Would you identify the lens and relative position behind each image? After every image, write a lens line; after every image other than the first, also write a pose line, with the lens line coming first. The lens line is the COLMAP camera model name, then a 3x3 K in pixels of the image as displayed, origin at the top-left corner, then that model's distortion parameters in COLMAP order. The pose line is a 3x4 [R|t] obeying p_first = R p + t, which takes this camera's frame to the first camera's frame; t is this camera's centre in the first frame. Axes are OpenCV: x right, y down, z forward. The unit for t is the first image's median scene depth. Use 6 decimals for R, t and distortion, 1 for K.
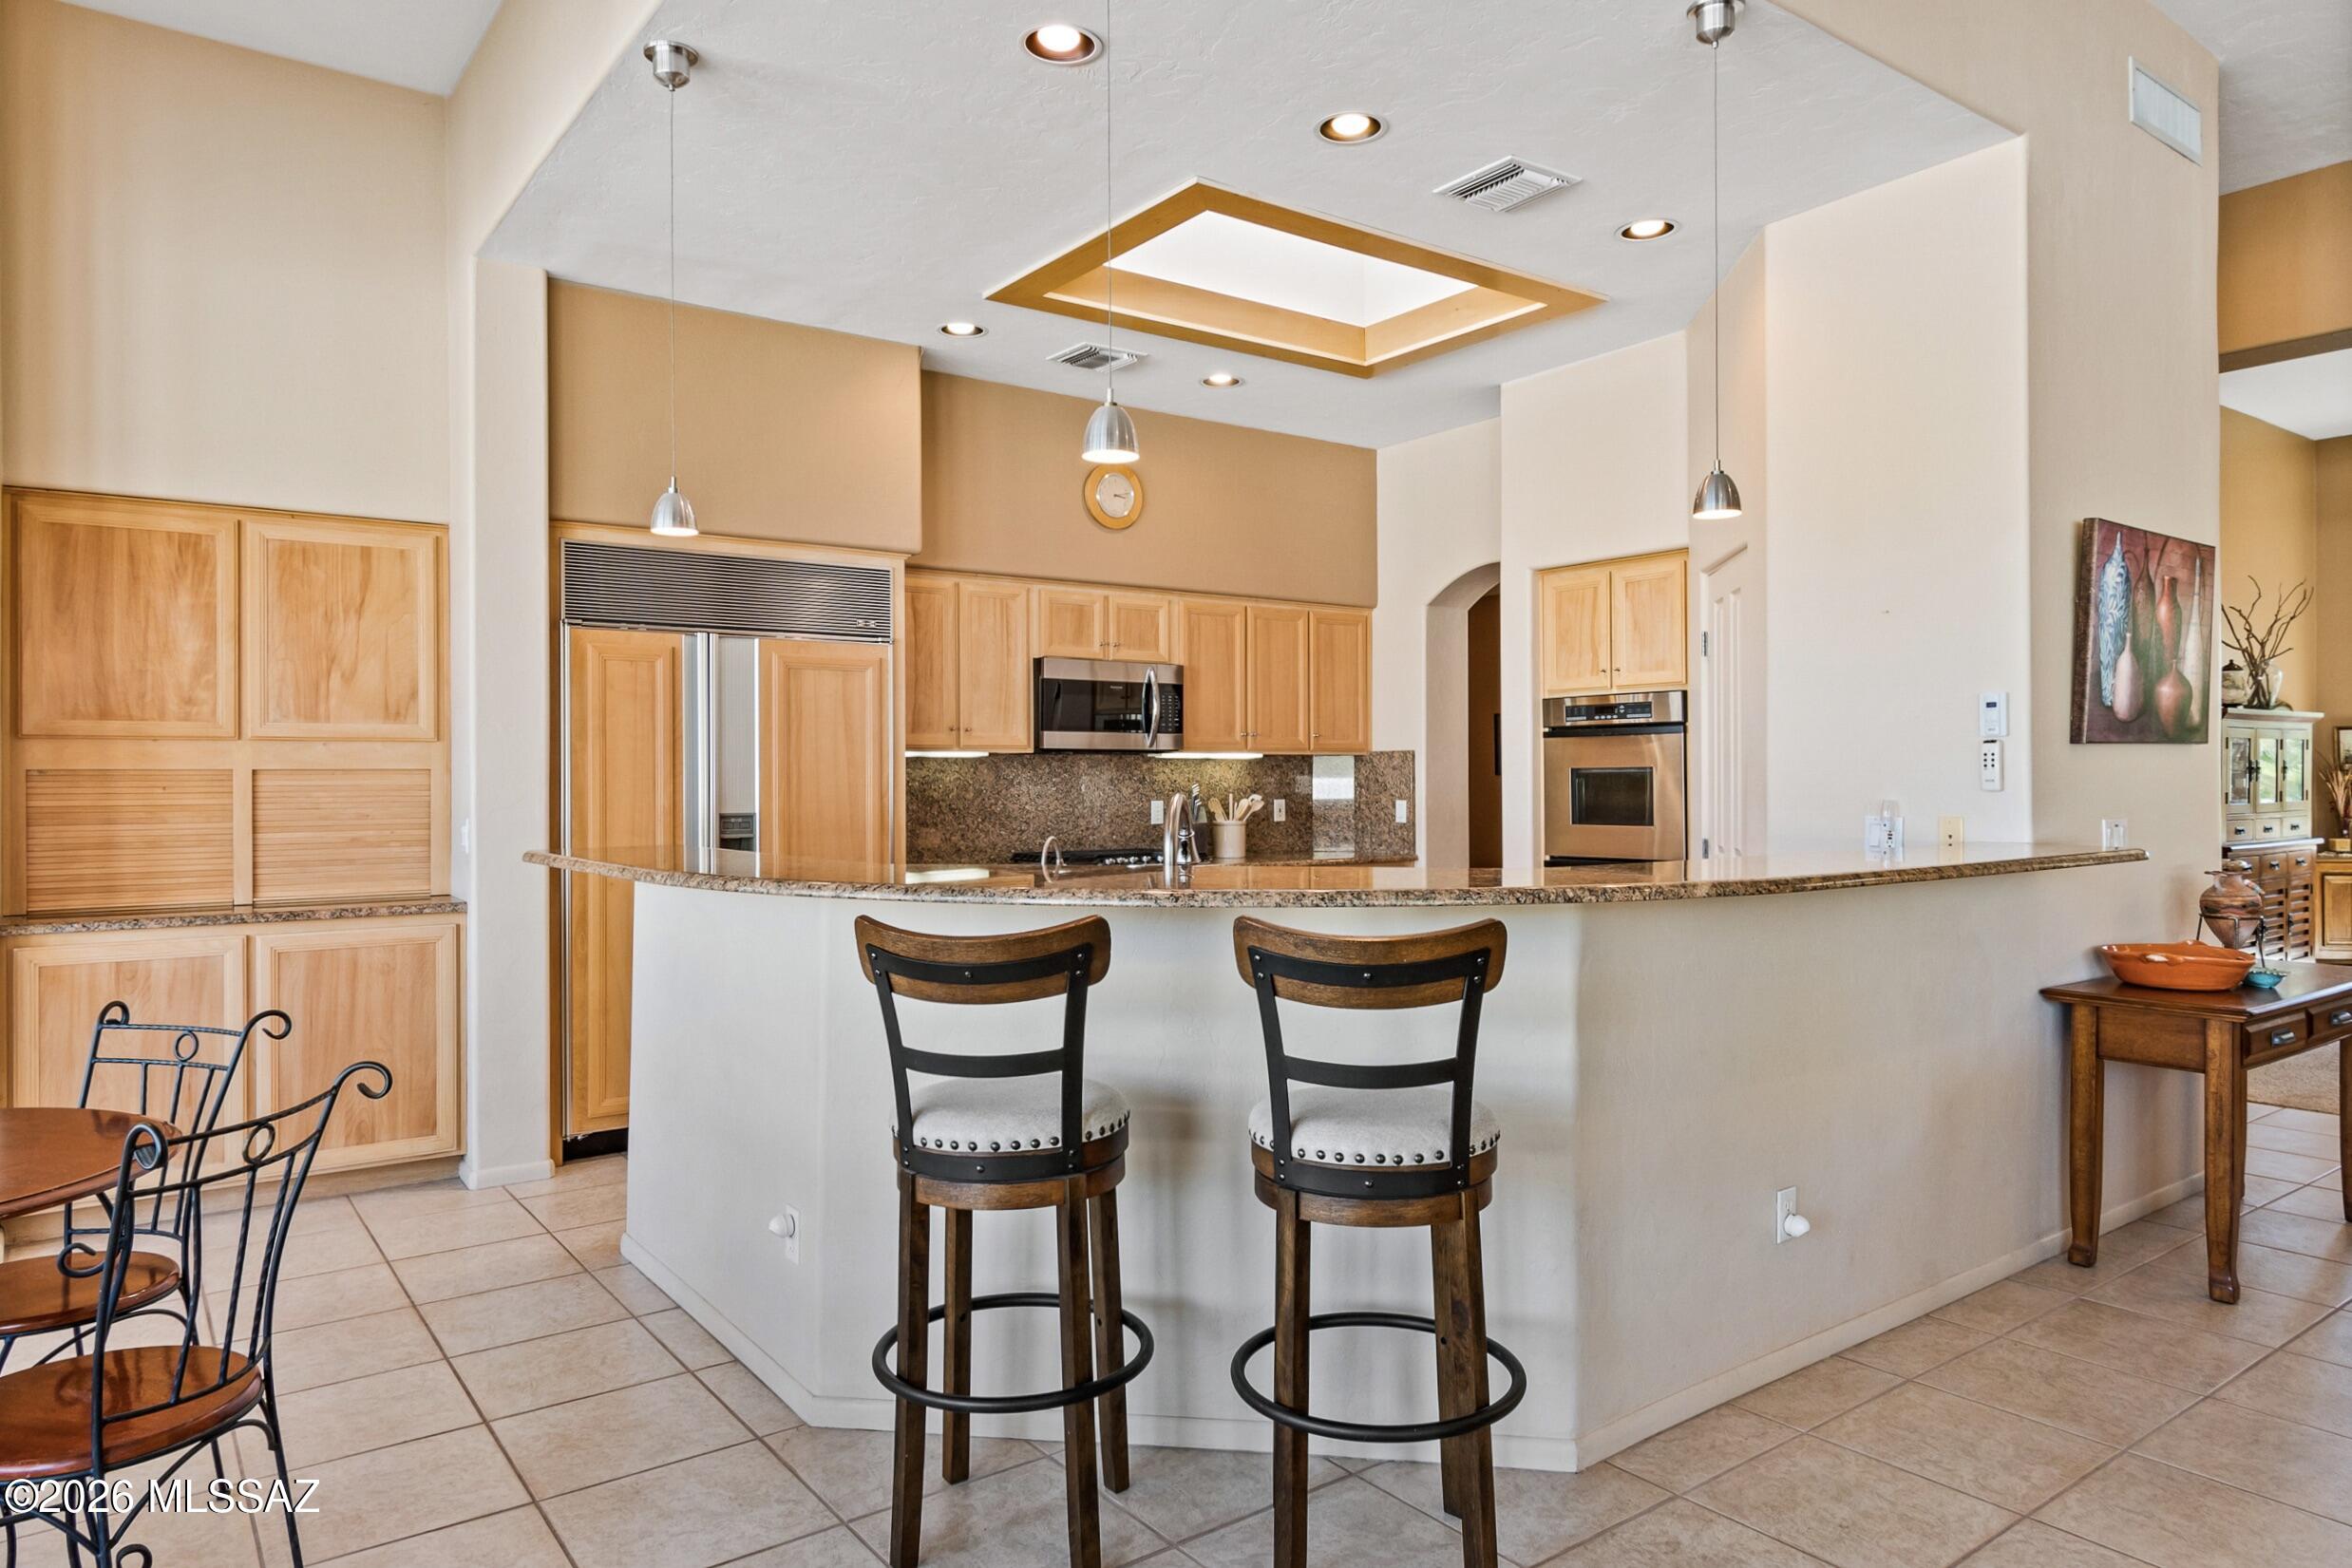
lens RADIAL K [[1465.3, 0, 1176.0], [0, 1465.3, 784.0], [0, 0, 1]] dist [-0.000627, -0.000038]
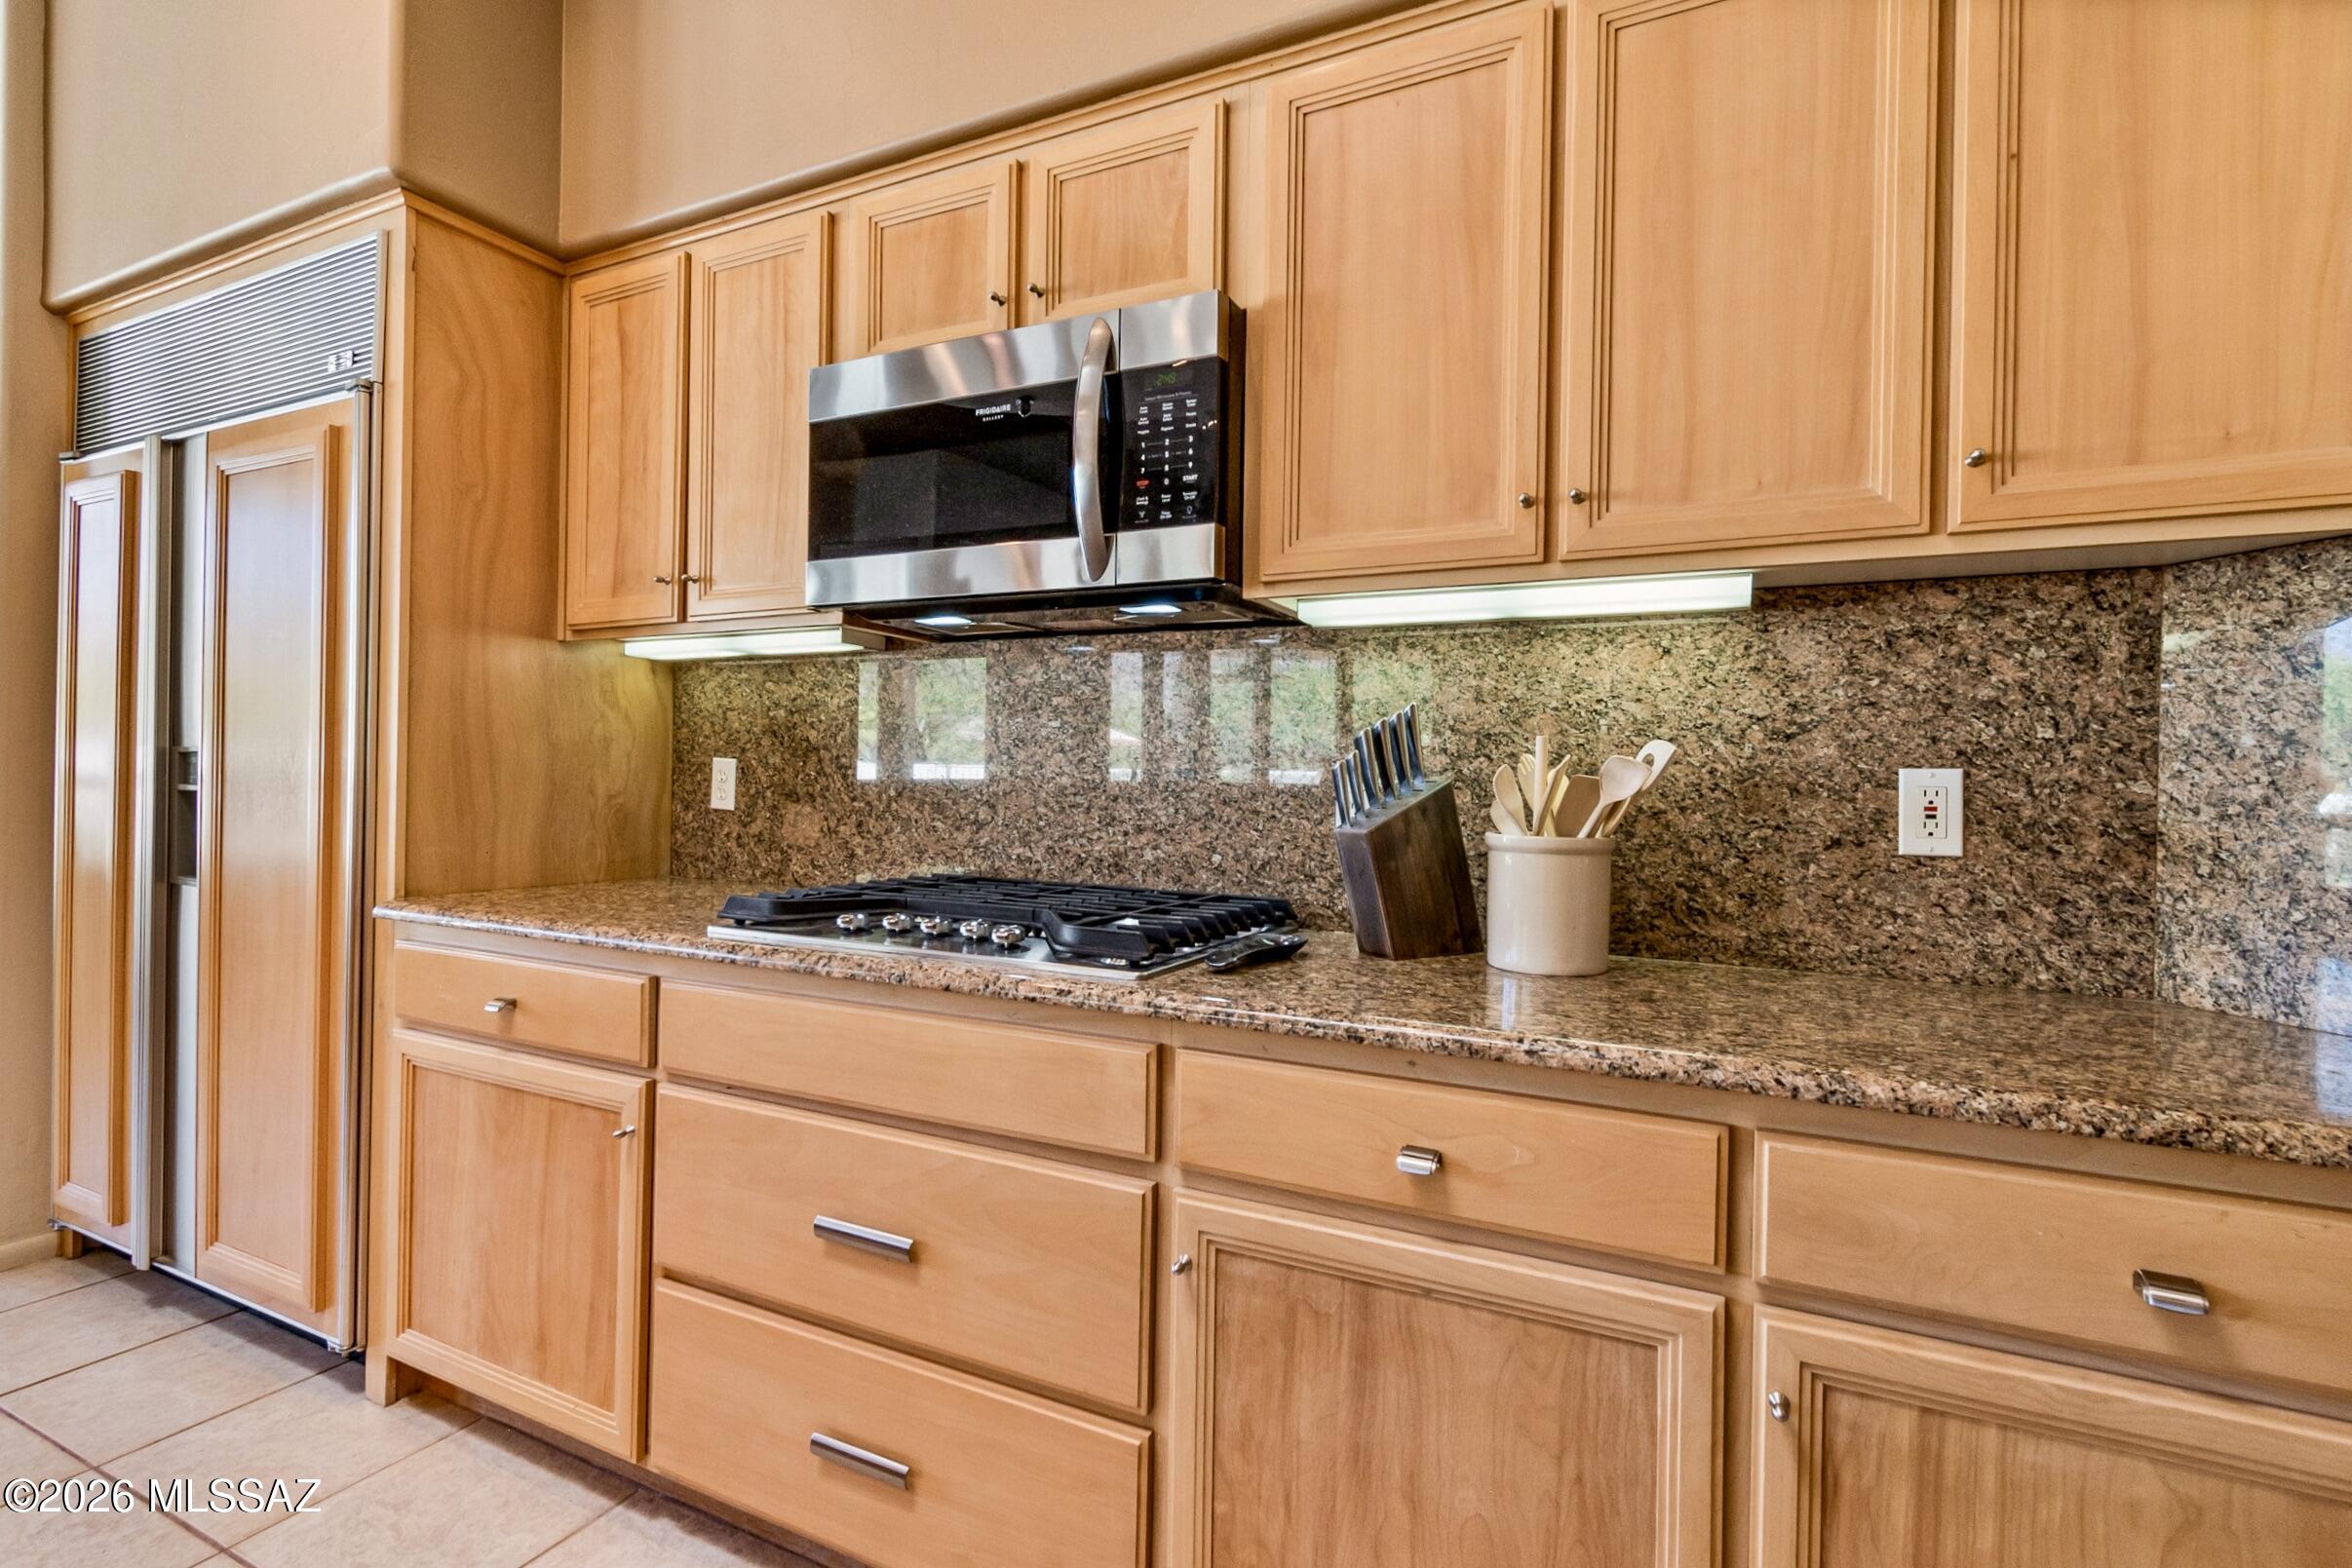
lens RADIAL K [[1066.6, 0, 1185.6], [0, 1066.6, 772.0], [0, 0, 1]] dist [0.000610, -0.000061]
pose [[0.475207, 0.011221, -0.879803, 0.196811], [-0.022349, 0.999750, 0.000679, 0.015992], [0.879590, 0.019340, 0.475339, 0.925662]]
